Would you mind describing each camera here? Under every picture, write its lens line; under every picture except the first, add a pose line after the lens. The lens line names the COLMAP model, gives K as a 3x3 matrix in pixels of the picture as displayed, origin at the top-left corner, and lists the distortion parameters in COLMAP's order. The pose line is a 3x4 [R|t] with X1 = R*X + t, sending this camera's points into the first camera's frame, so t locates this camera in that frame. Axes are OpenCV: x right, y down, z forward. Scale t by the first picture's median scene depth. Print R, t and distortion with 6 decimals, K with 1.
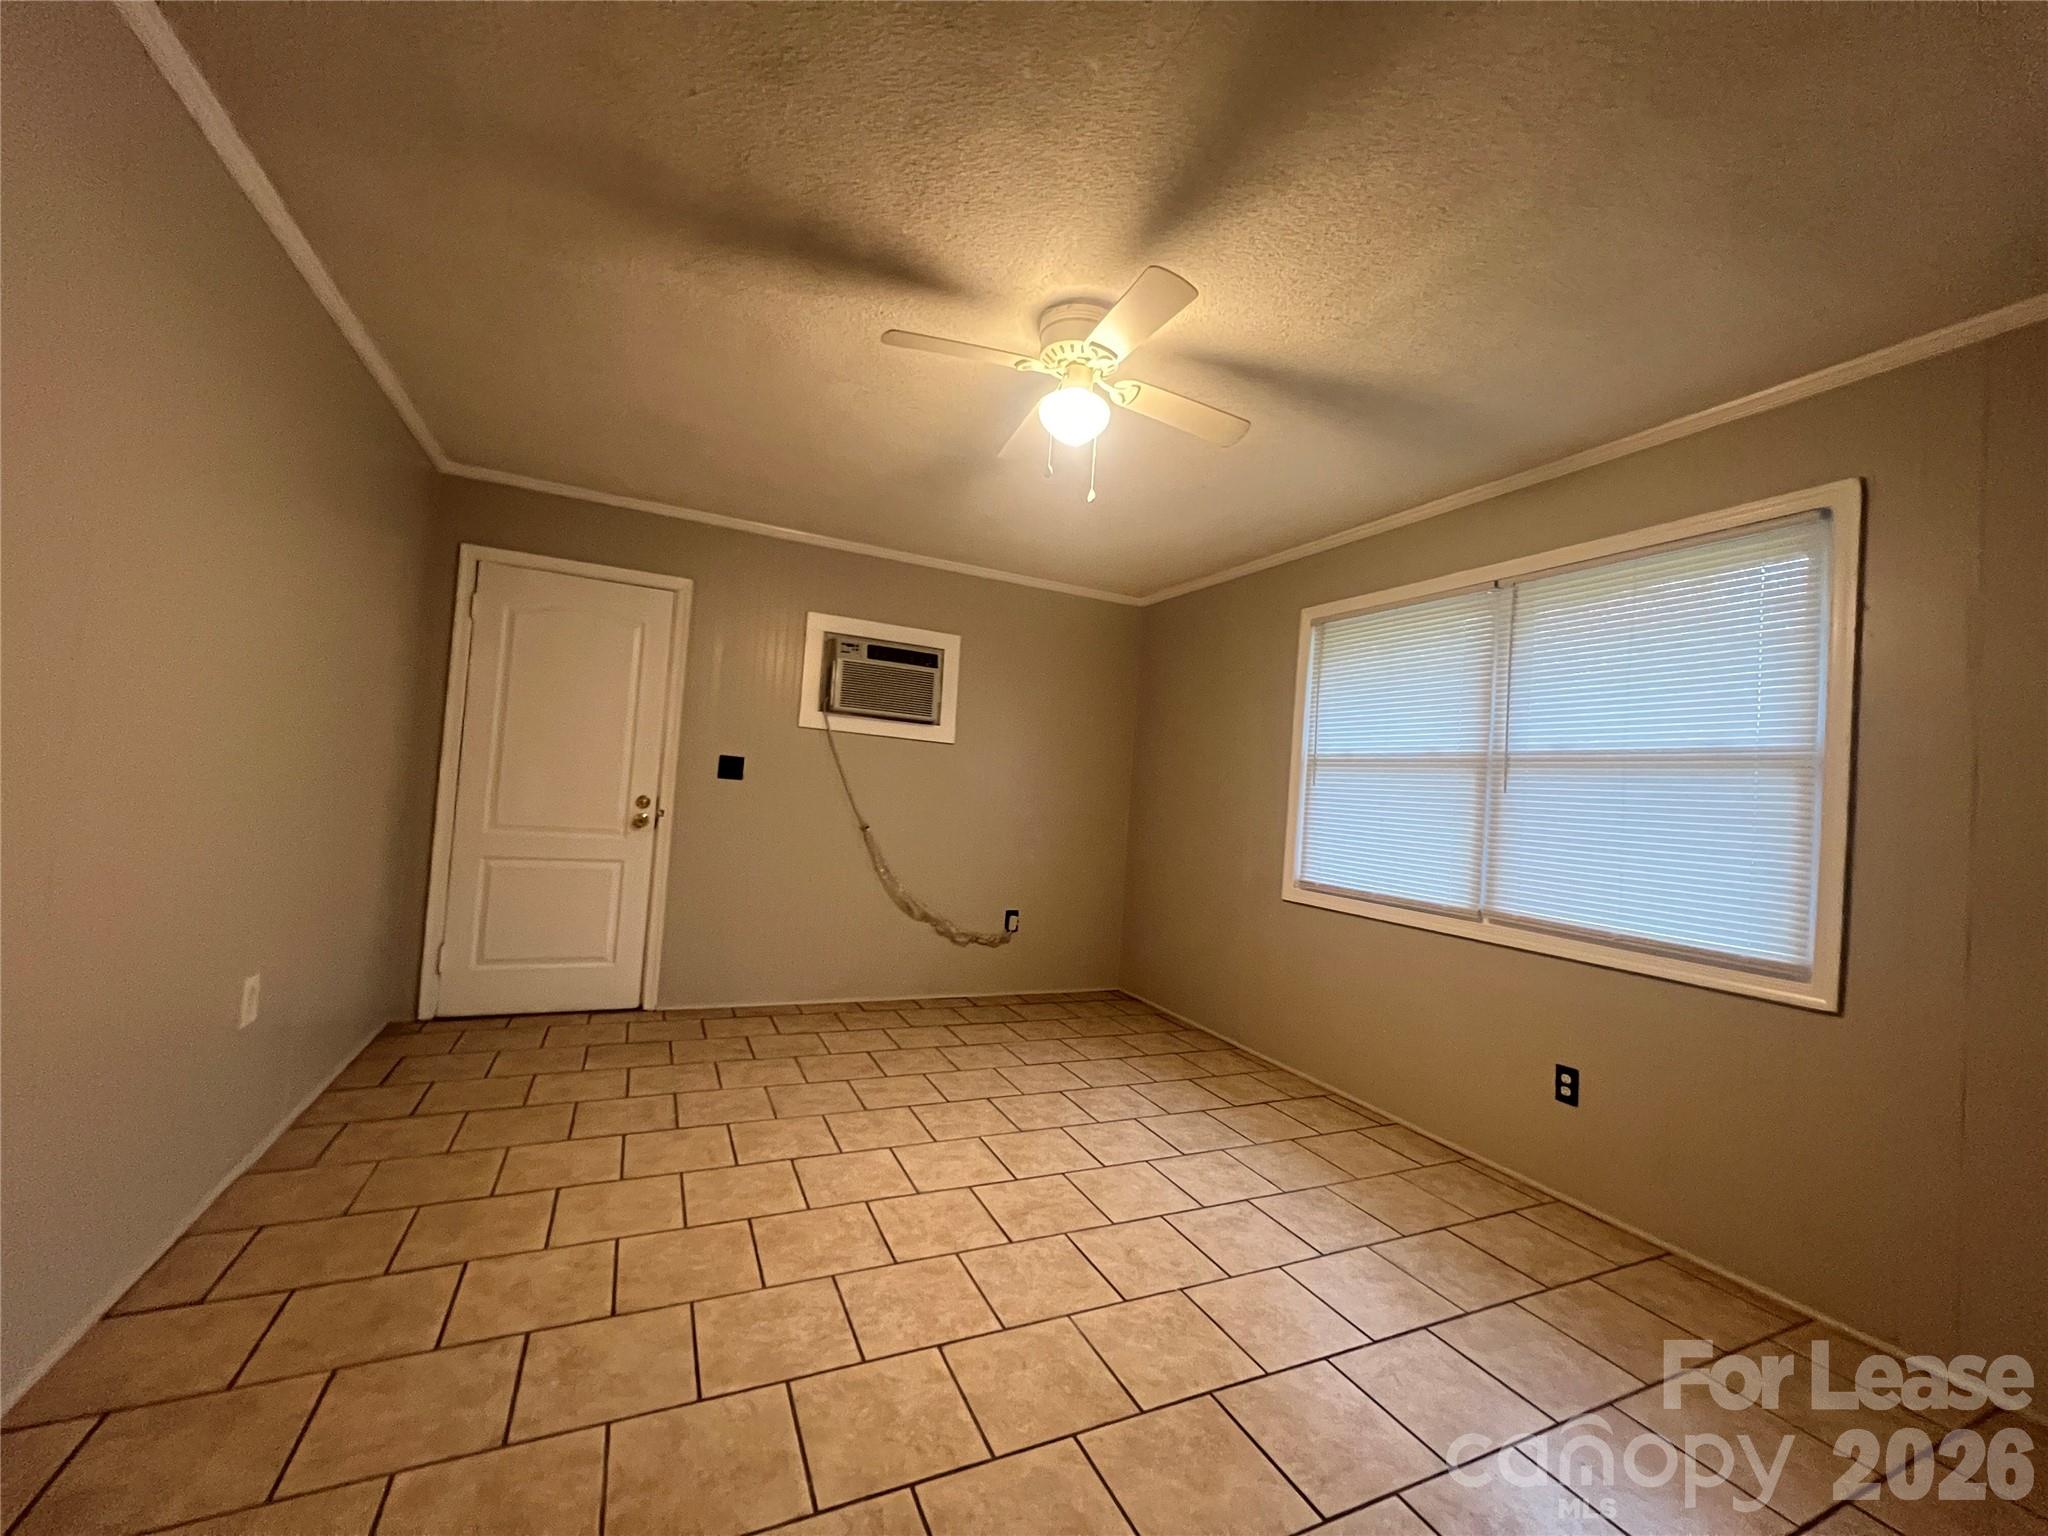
lens RADIAL K [[817.1, 0, 1021.8], [0, 817.1, 768.9], [0, 0, 1]] dist [-0.002379, 0.000794]
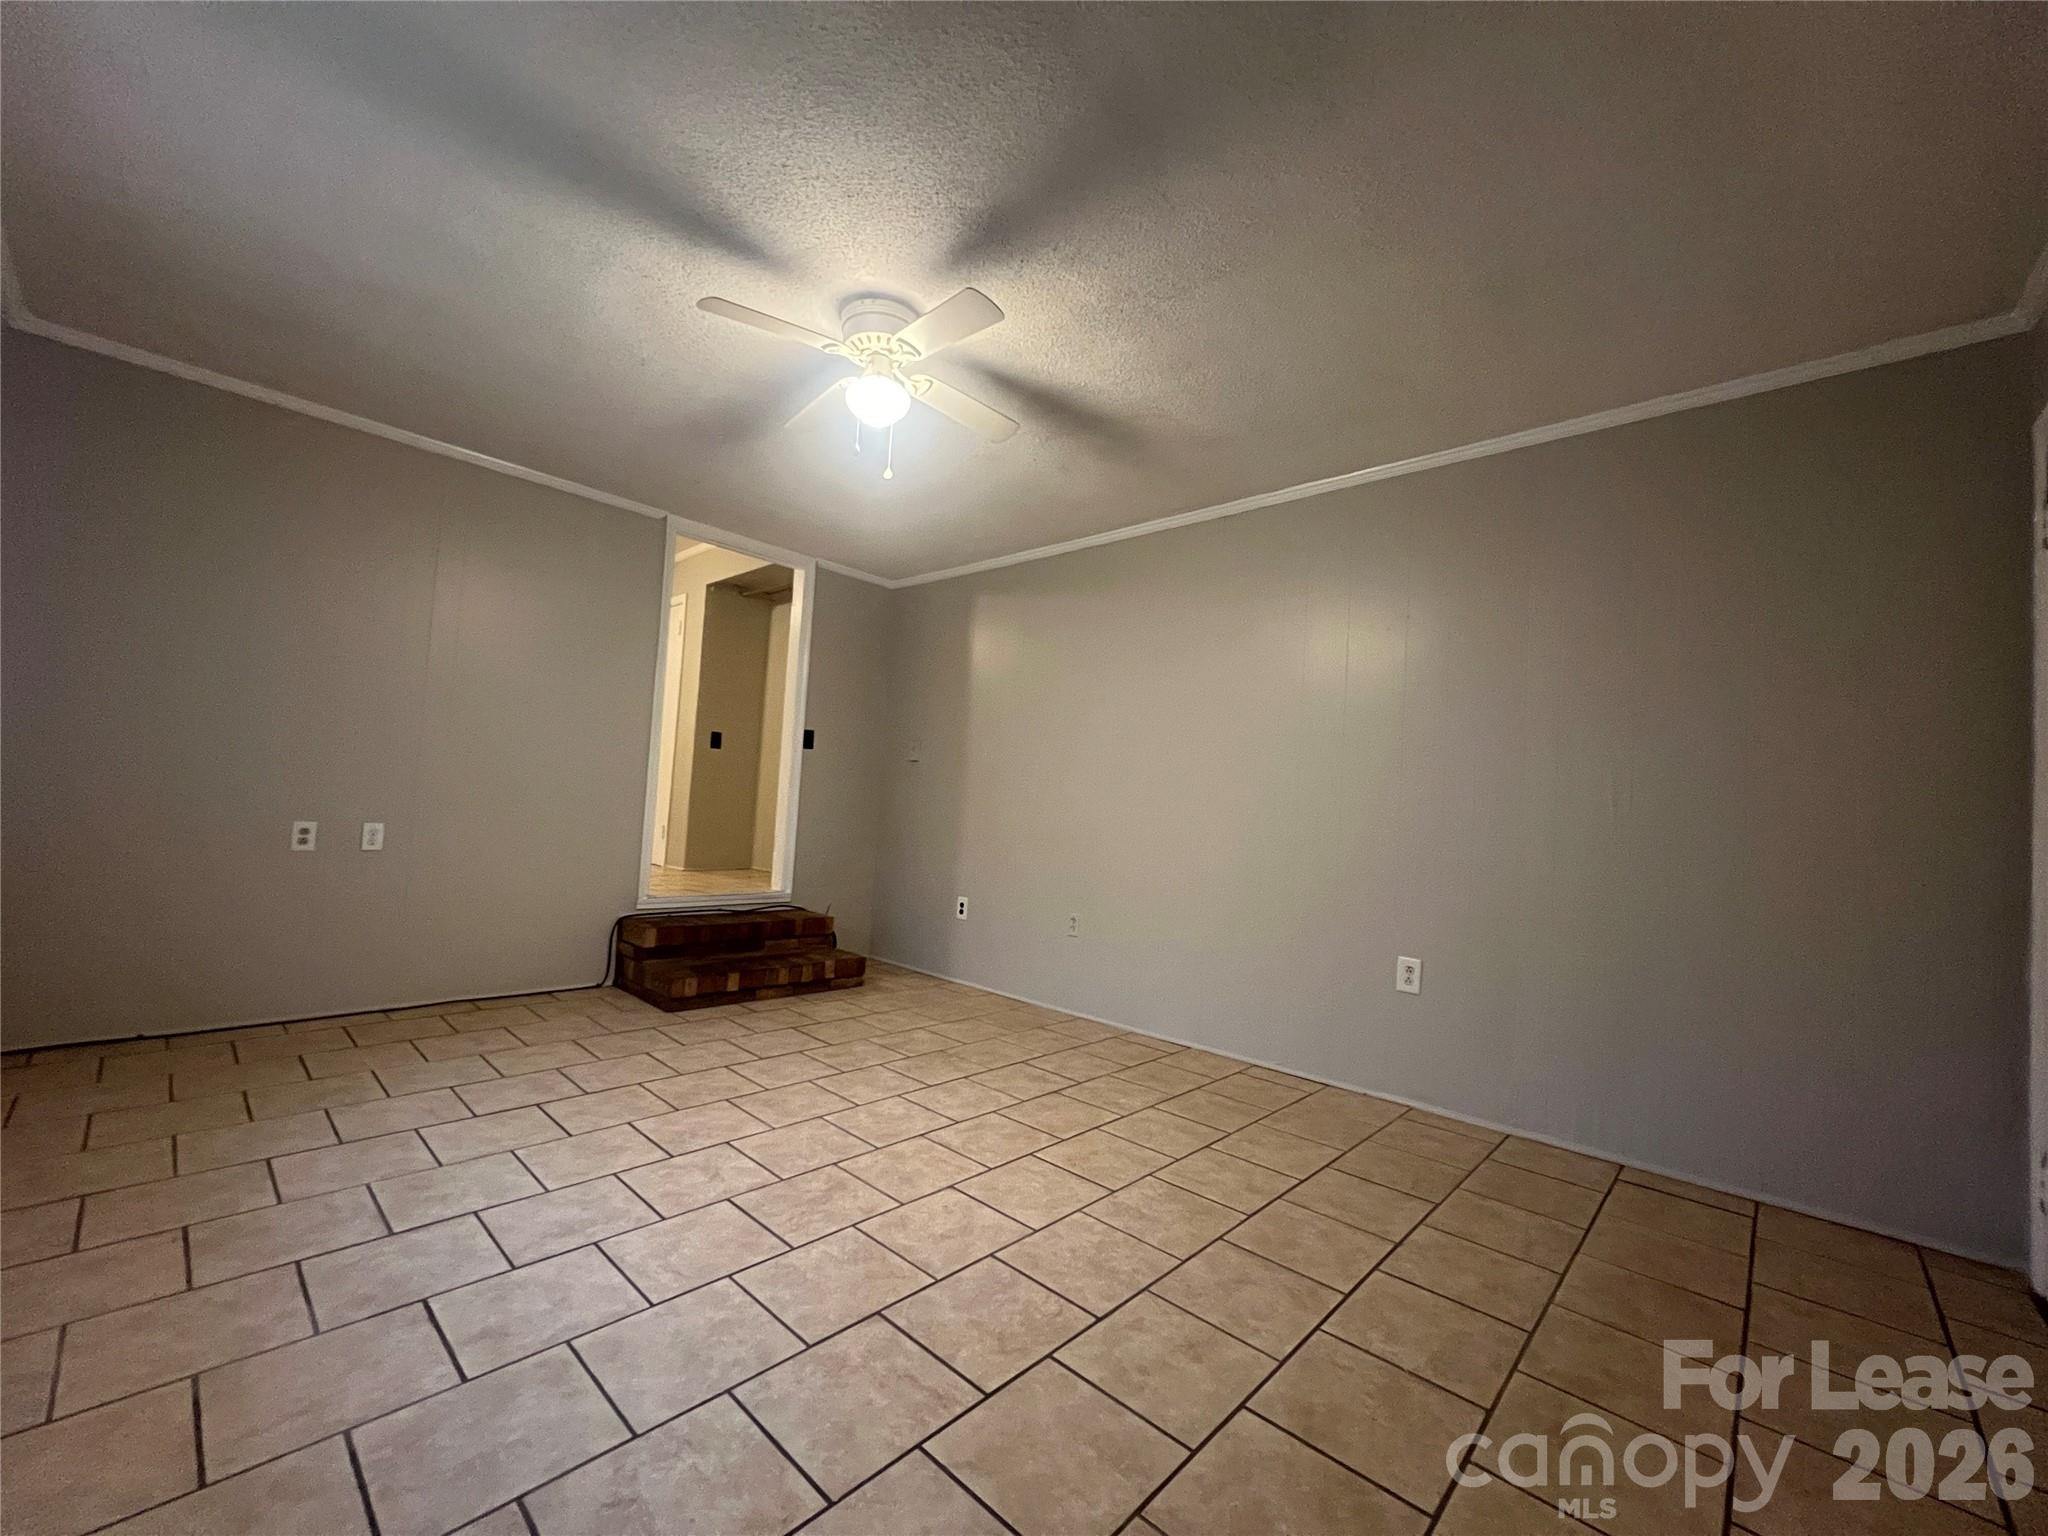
lens RADIAL K [[817.1, 0, 1025.0], [0, 817.1, 766.4], [0, 0, 1]] dist [-0.002379, 0.000794]
pose [[-0.917983, -0.141843, -0.370388, 0.164358], [-0.109725, 0.988239, -0.106508, 0.114976], [0.381139, -0.057131, -0.922751, 1.534660]]
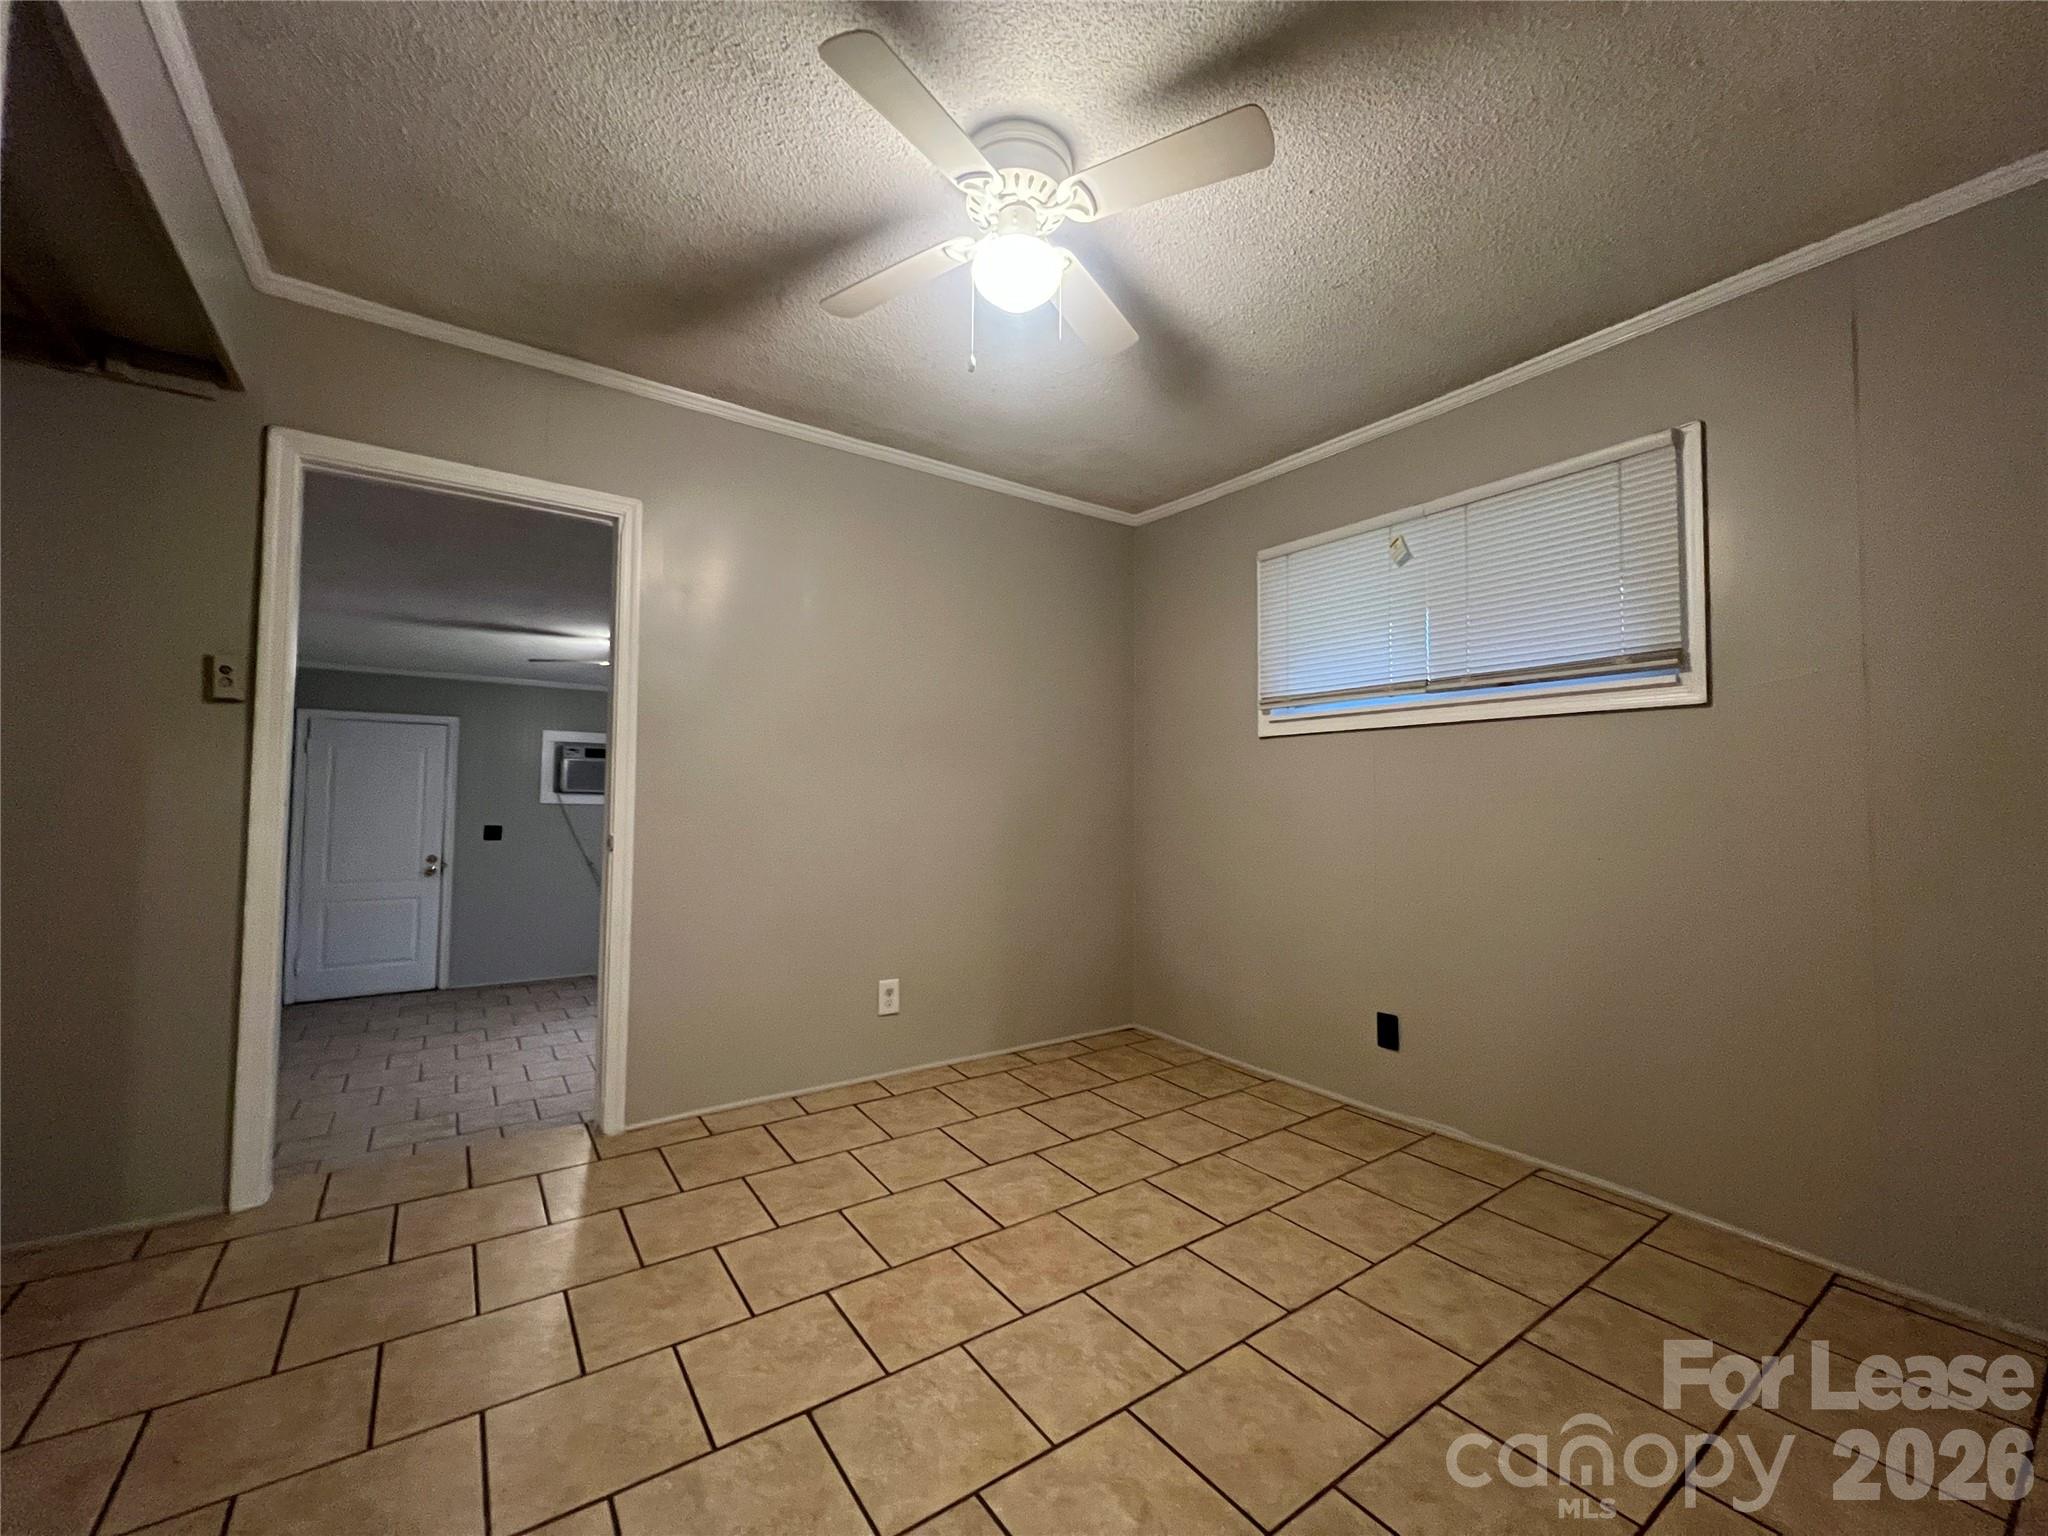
lens RADIAL K [[817.1, 0, 1028.8], [0, 817.1, 766.0], [0, 0, 1]] dist [-0.002379, 0.000794]
pose [[0.981342, -0.050025, 0.185648, 0.538561], [0.049884, 0.998740, 0.005436, -0.126122], [-0.185686, 0.003927, 0.982601, -1.071389]]
